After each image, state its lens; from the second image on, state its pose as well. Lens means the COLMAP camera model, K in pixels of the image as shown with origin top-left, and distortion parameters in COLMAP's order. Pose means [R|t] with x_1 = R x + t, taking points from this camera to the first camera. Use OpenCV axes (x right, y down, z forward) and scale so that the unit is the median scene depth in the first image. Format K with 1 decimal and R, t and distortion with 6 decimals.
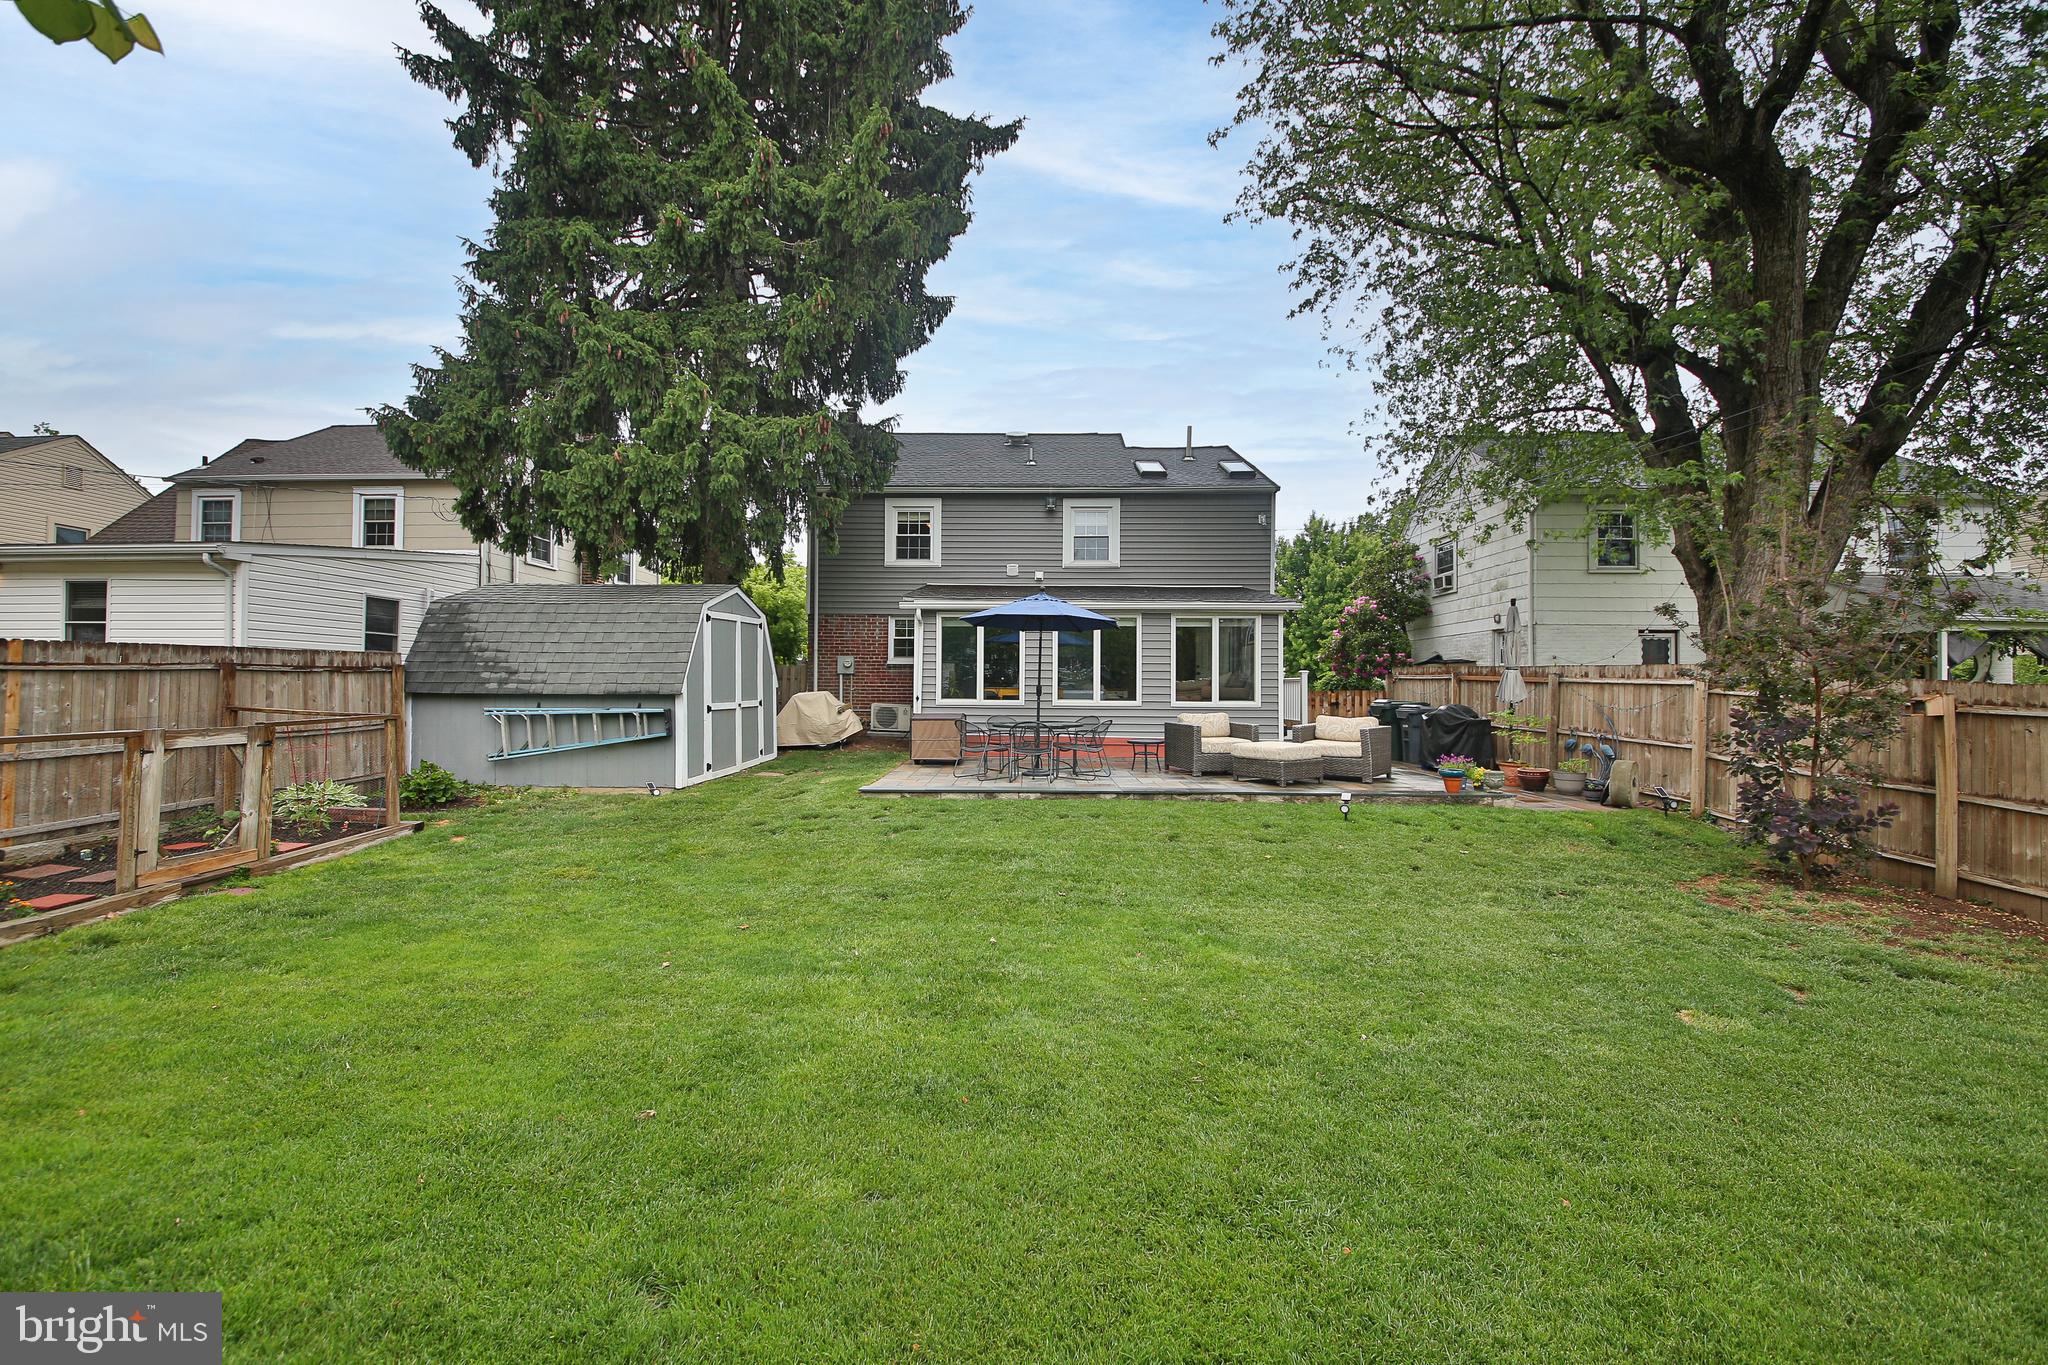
lens RADIAL K [[824.8, 0, 1024.0], [0, 824.8, 682.5], [0, 0, 1]] dist [-0.027890, 0.000010]
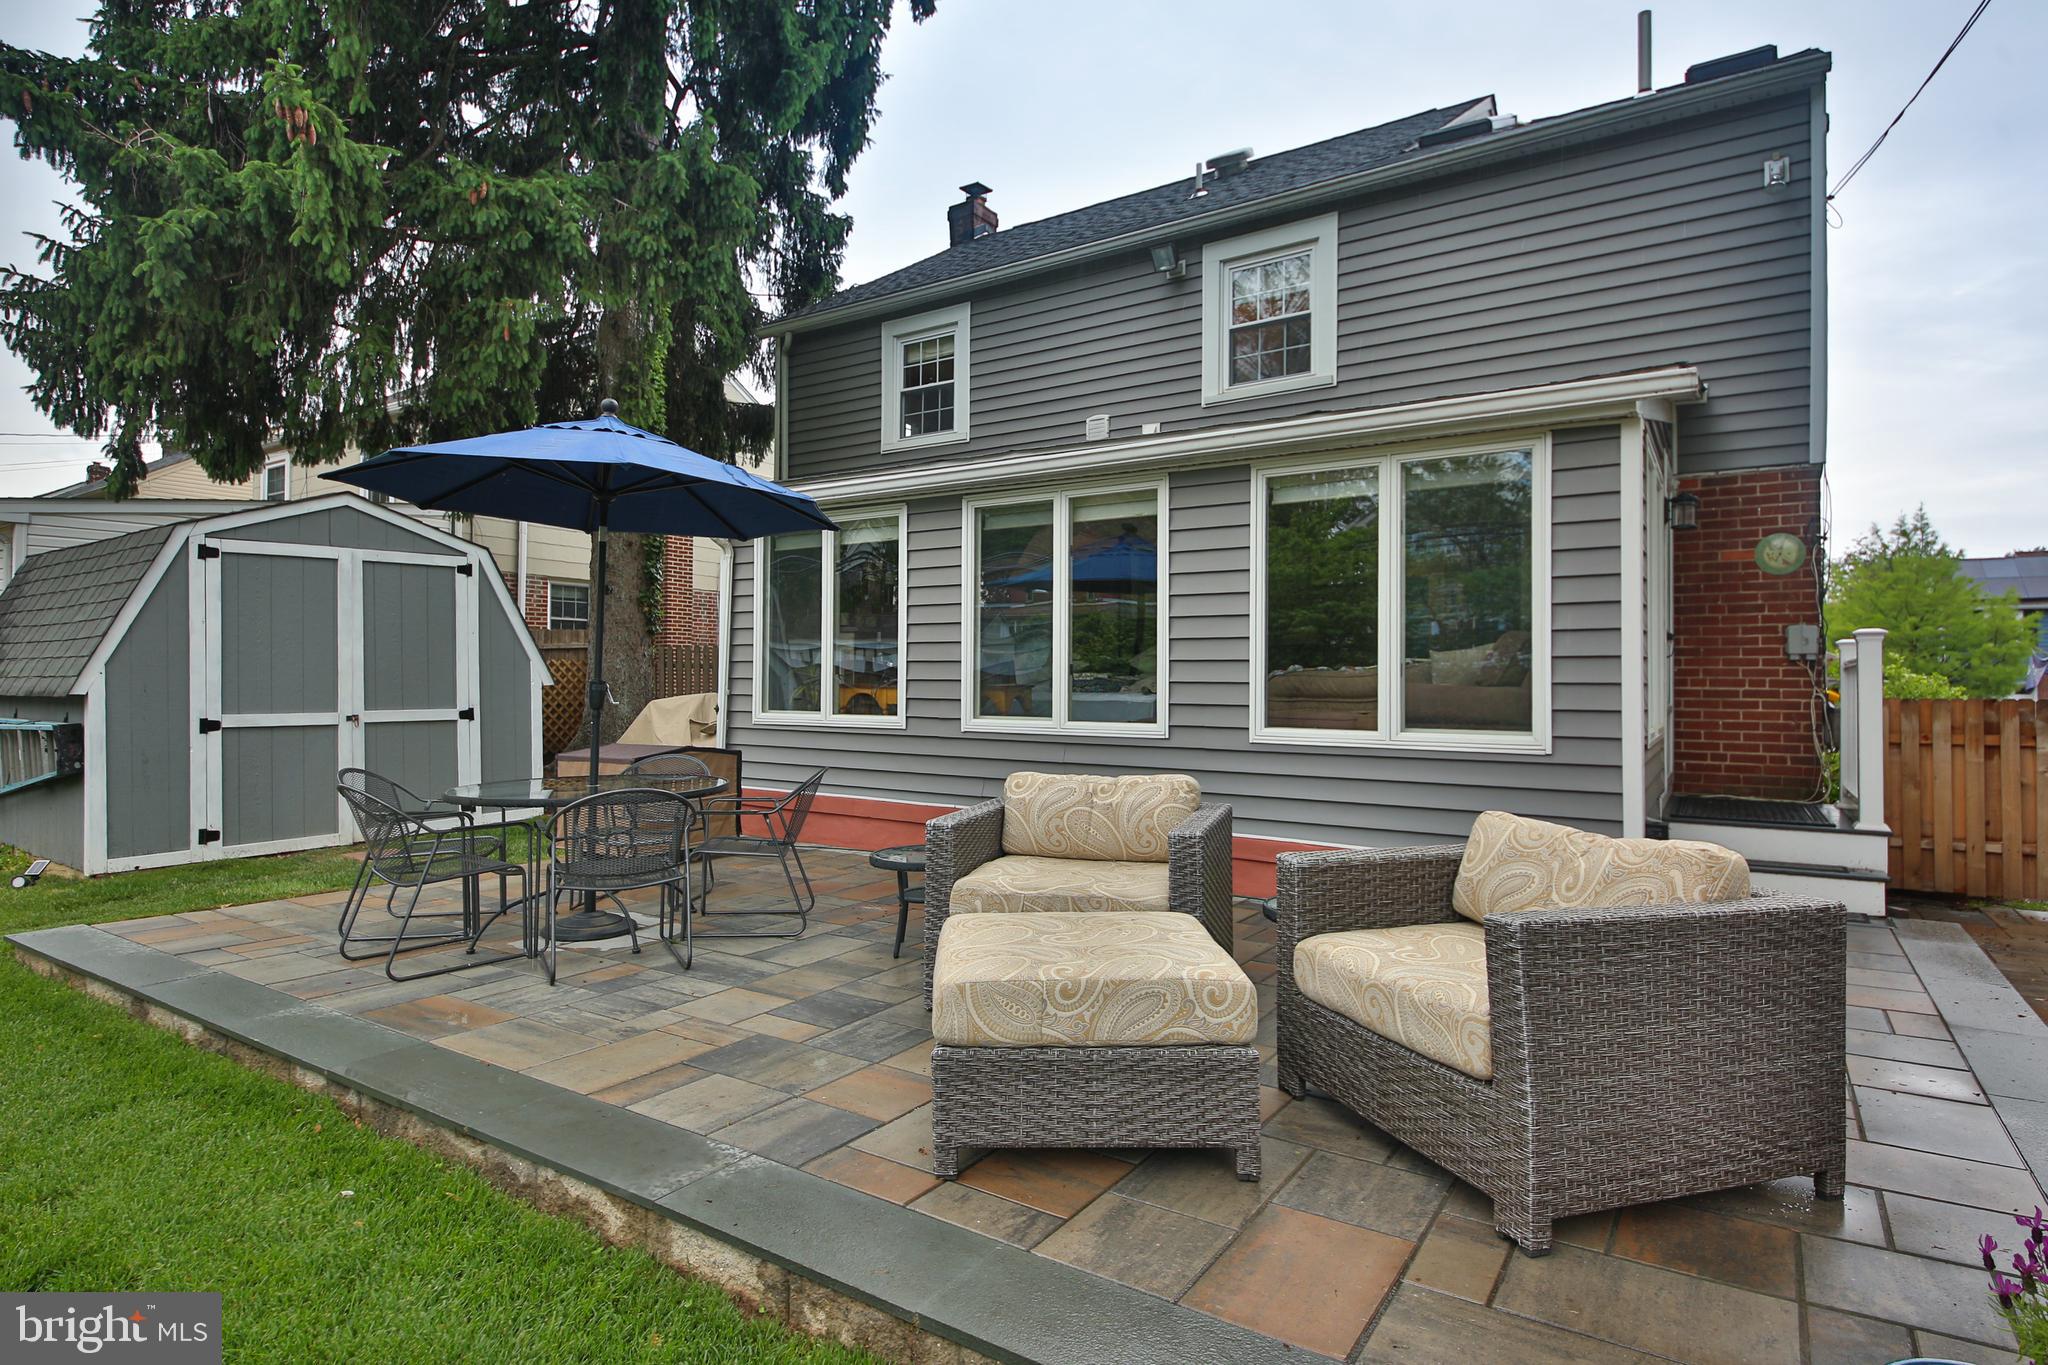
lens RADIAL K [[1091.7, 0, 1024.0], [0, 1091.7, 682.5], [0, 0, 1]] dist [-0.001190, -0.000423]
pose [[0.822174, -0.002581, -0.569230, 0.353702], [0.001433, 0.999996, -0.002464, 0.005791], [0.569234, 0.001211, 0.822175, 0.579209]]
